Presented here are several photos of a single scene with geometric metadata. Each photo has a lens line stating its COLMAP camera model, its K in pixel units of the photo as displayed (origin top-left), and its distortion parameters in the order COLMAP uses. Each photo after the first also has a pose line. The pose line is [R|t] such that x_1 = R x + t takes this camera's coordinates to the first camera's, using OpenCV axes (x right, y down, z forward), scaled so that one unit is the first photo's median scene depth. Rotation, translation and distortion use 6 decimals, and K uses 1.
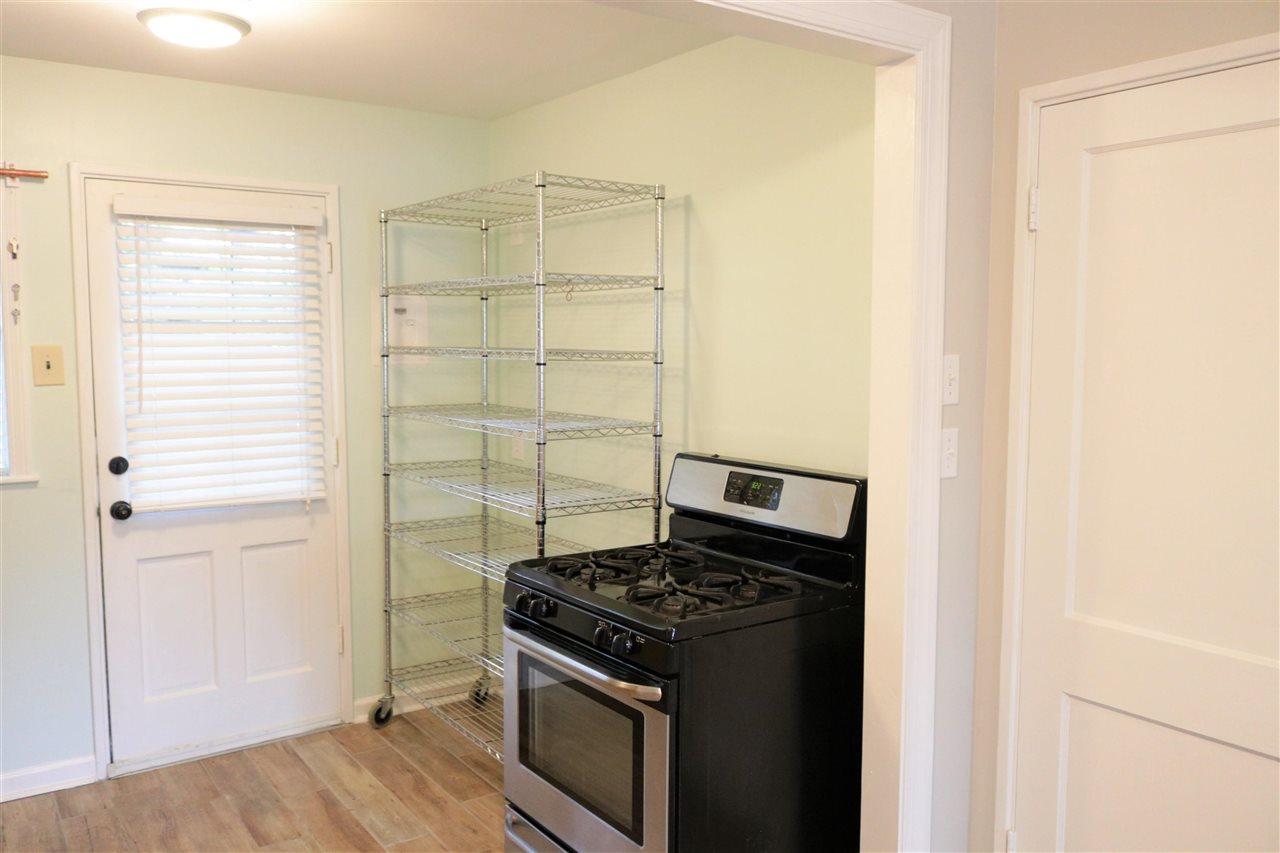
lens RADIAL K [[1023.0, 0, 640.0], [0, 1023.0, 426.5], [0, 0, 1]] dist [0.004986, -0.000247]
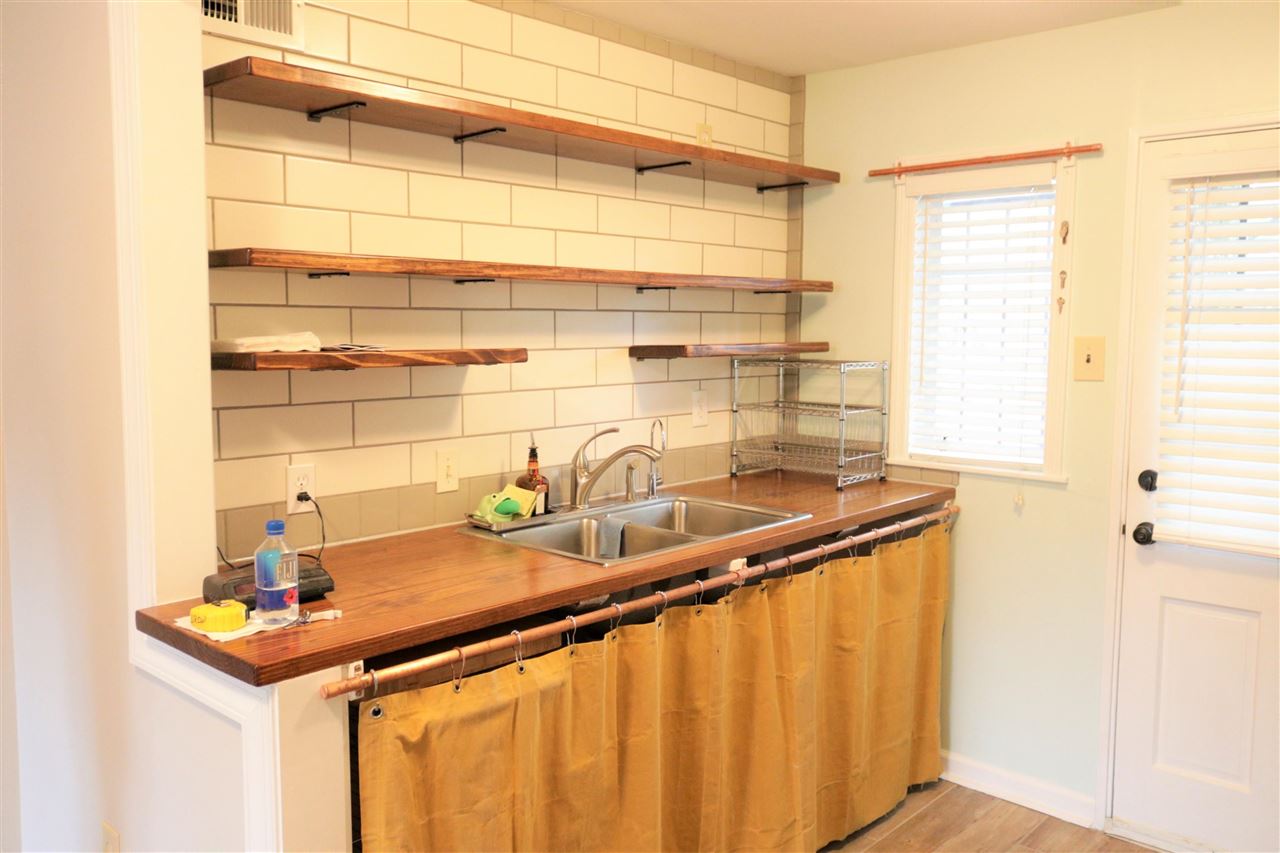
lens RADIAL K [[1045.7, 0, 640.0], [0, 1045.7, 426.5], [0, 0, 1]] dist [-0.000166, 0.008623]
pose [[0.208072, 0.099568, -0.973033, 0.234069], [-0.090911, 0.992468, 0.082116, -0.037999], [0.973879, 0.071374, 0.215557, 0.395679]]
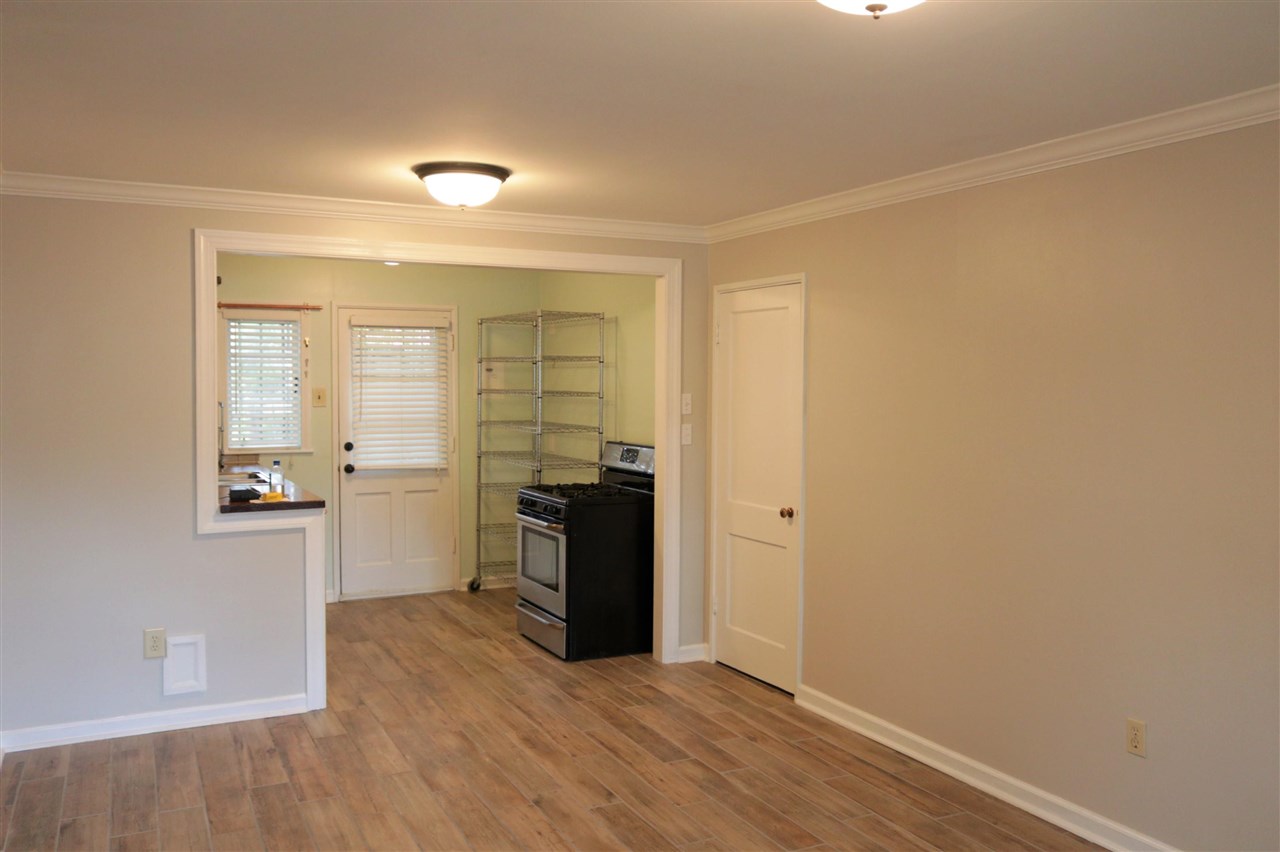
lens RADIAL K [[1045.7, 0, 640.0], [0, 1045.7, 426.0], [0, 0, 1]] dist [-0.000166, 0.008623]
pose [[0.988781, 0.009848, -0.149048, 0.370894], [-0.016191, 0.999011, -0.041408, 0.073041], [0.148493, 0.043356, 0.987963, -0.963440]]
